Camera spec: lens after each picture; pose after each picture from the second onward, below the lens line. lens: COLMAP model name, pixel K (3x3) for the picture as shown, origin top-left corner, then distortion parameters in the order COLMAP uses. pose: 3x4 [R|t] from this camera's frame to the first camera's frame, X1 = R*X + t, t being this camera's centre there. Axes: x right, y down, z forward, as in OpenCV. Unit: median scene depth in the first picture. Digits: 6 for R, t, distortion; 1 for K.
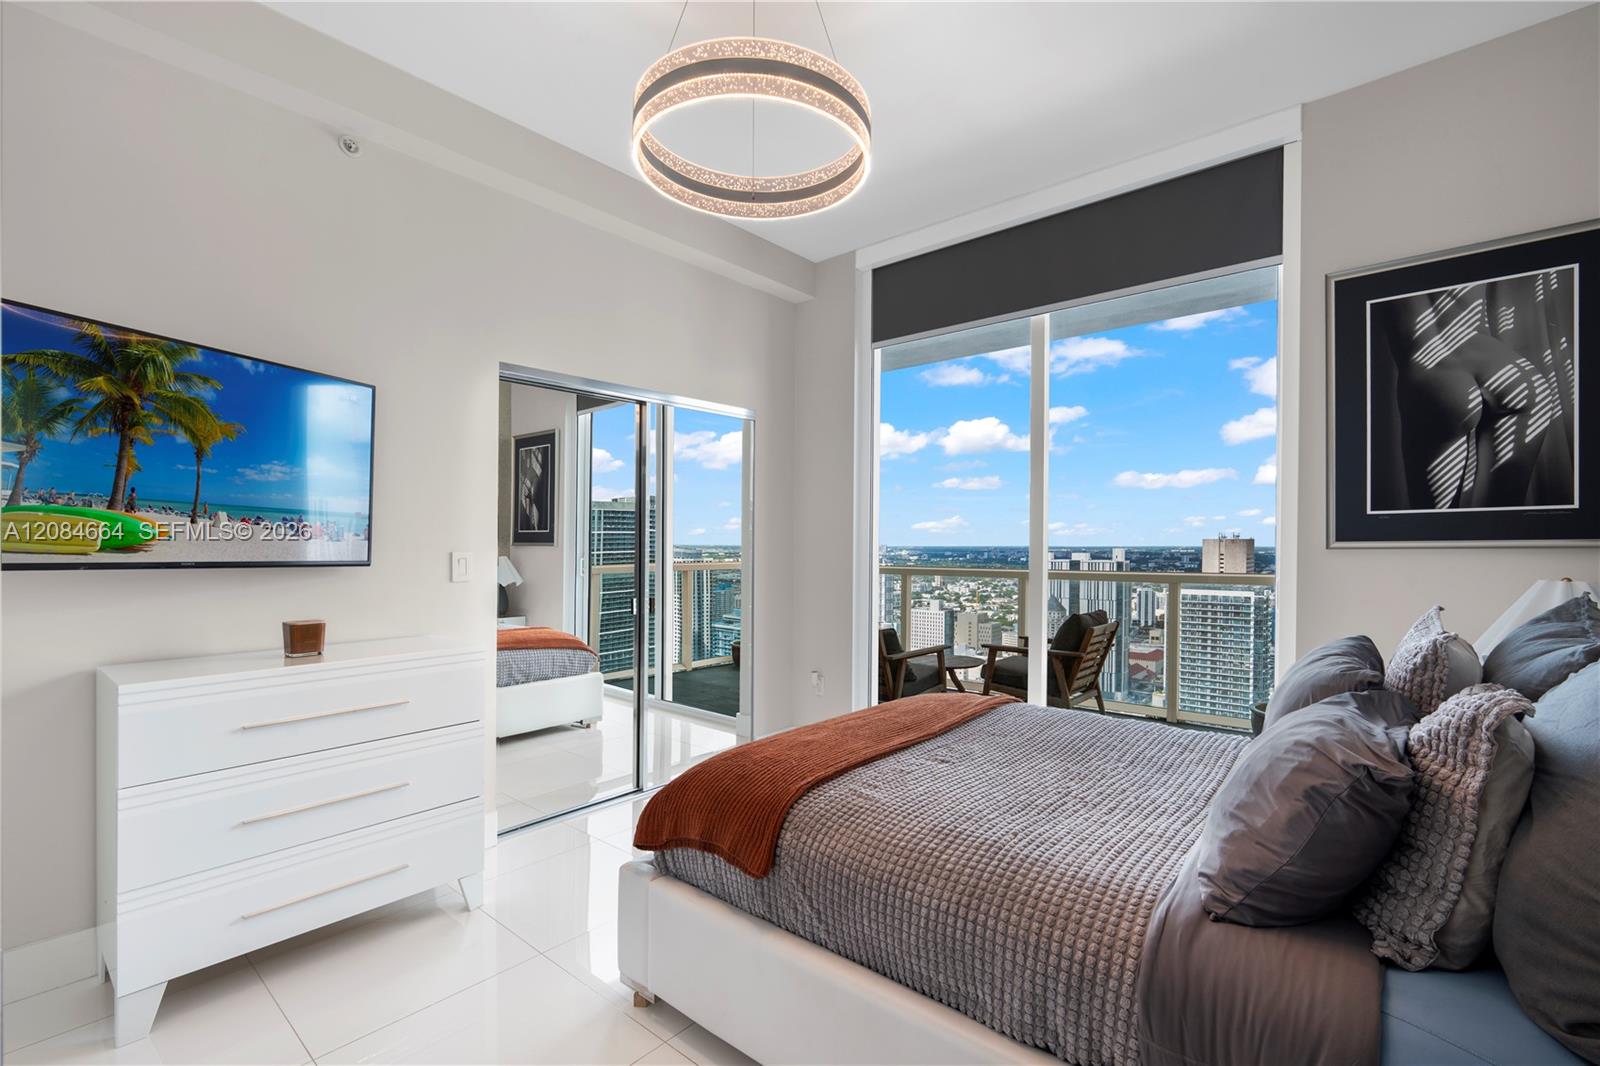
lens RADIAL K [[708.9, 0, 797.9], [0, 708.9, 540.8], [0, 0, 1]] dist [-0.007998, 0.000290]
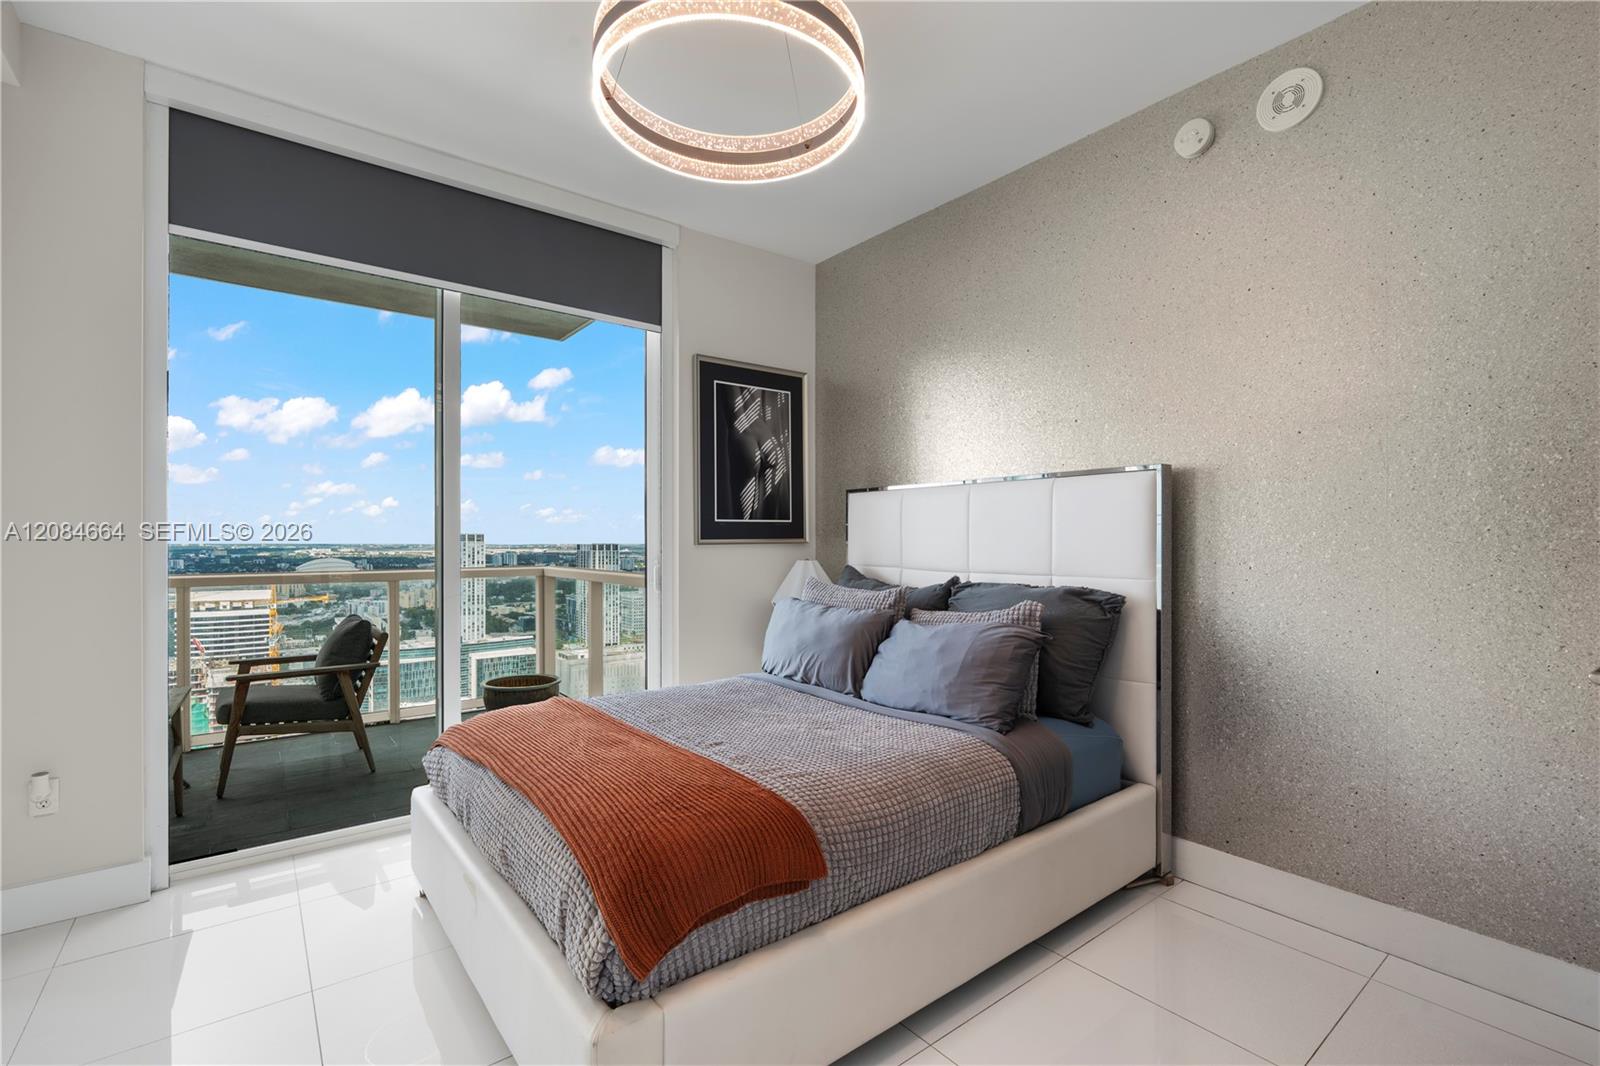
lens RADIAL K [[708.9, 0, 797.9], [0, 708.9, 540.8], [0, 0, 1]] dist [-0.007998, 0.000290]
pose [[0.198984, -0.002318, 0.980000, -0.691171], [-0.006213, 0.999974, 0.003627, -0.002961], [-0.979983, -0.006810, 0.198964, 0.556602]]
